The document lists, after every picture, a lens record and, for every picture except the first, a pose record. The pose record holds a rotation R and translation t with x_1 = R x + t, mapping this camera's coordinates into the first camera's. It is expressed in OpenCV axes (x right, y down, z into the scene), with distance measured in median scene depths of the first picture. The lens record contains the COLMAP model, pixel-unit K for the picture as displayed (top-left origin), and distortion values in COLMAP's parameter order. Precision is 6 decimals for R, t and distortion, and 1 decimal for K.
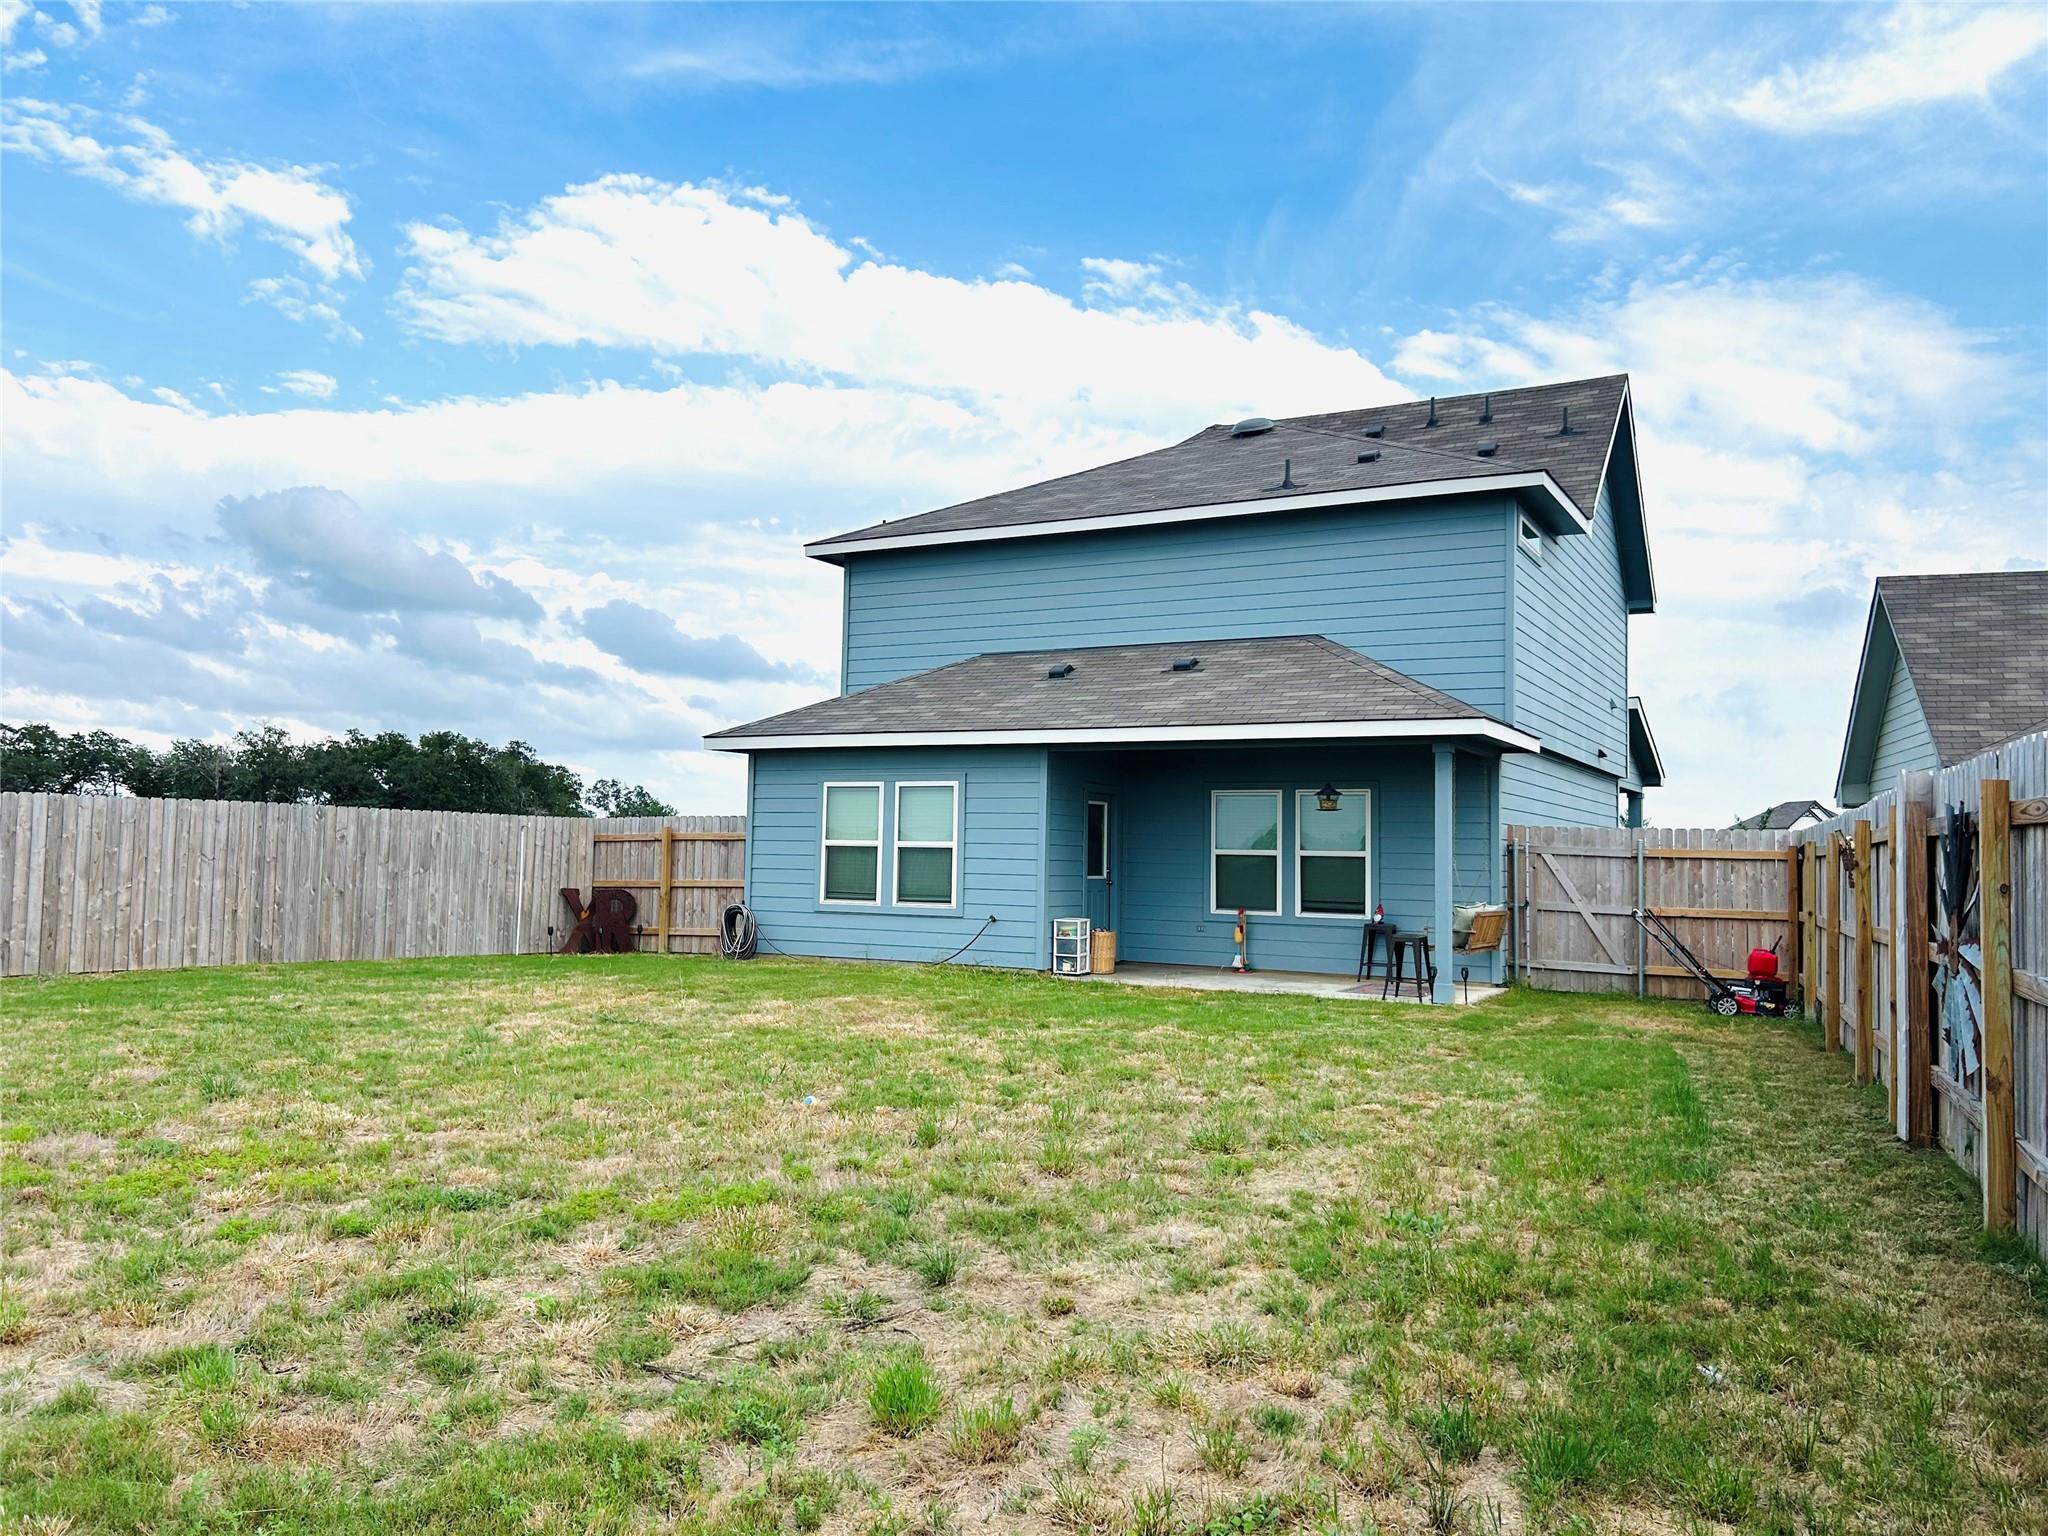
lens RADIAL K [[1524.0, 0, 1024.0], [0, 1524.0, 768.0], [0, 0, 1]] dist [0.072841, -0.099369]
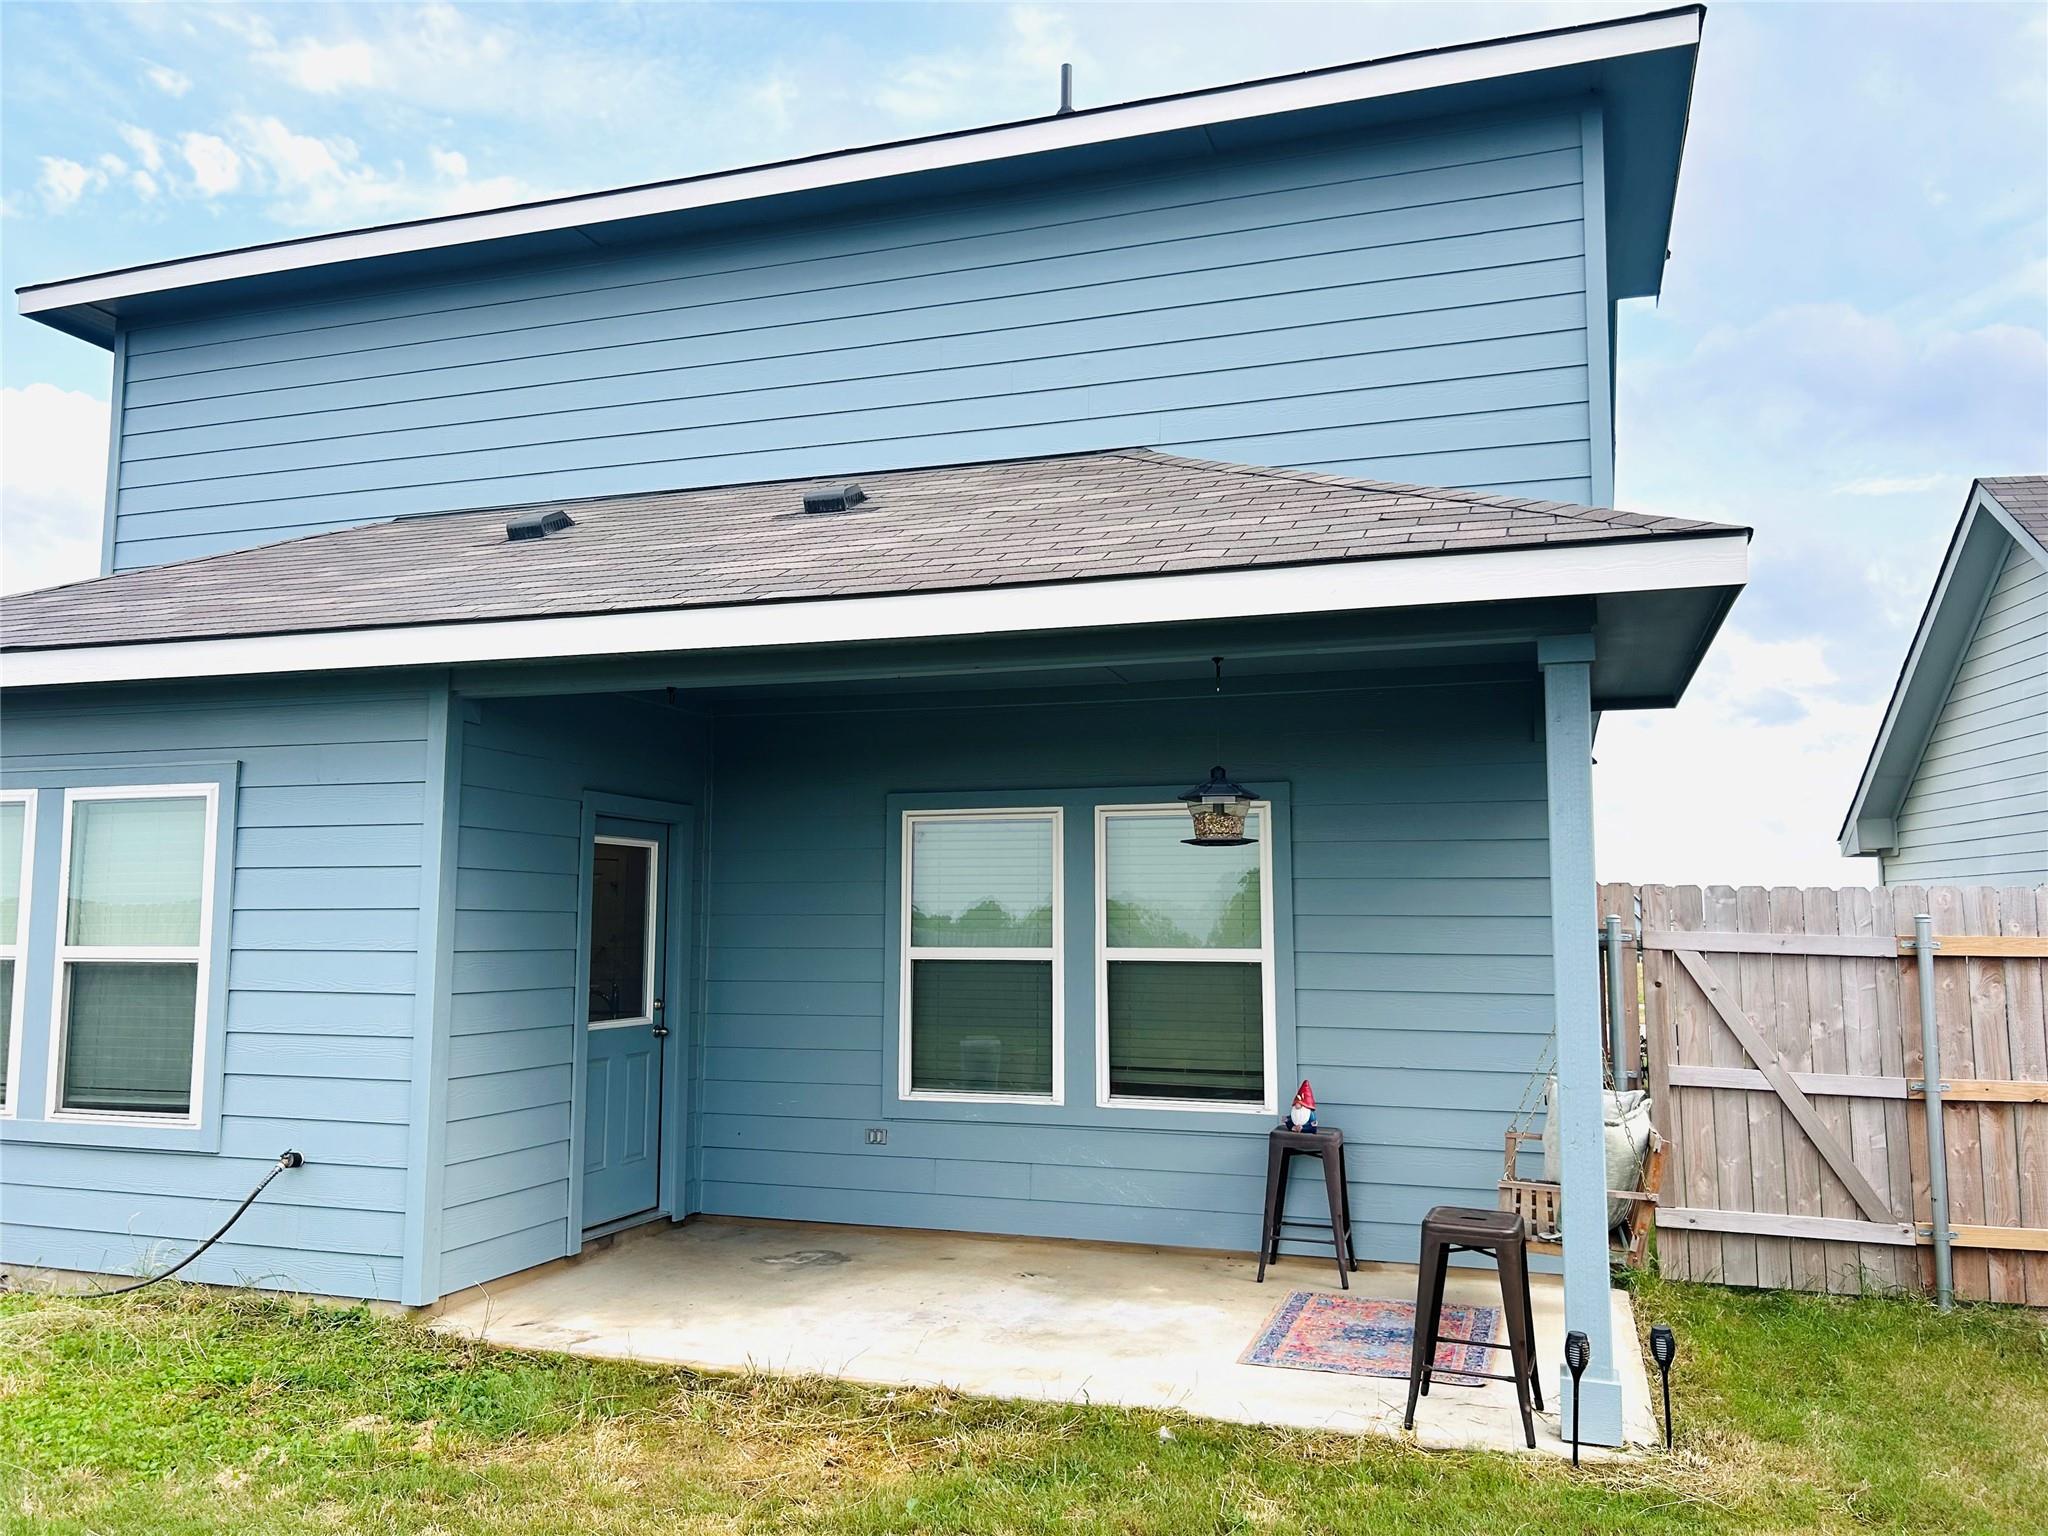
lens RADIAL K [[1524.0, 0, 1024.0], [0, 1524.0, 768.0], [0, 0, 1]] dist [0.072841, -0.099369]
pose [[0.983596, 0.002887, 0.180365, 0.082981], [0.004924, 0.999070, -0.042841, 0.022315], [-0.180320, 0.043026, 0.982666, 0.596009]]
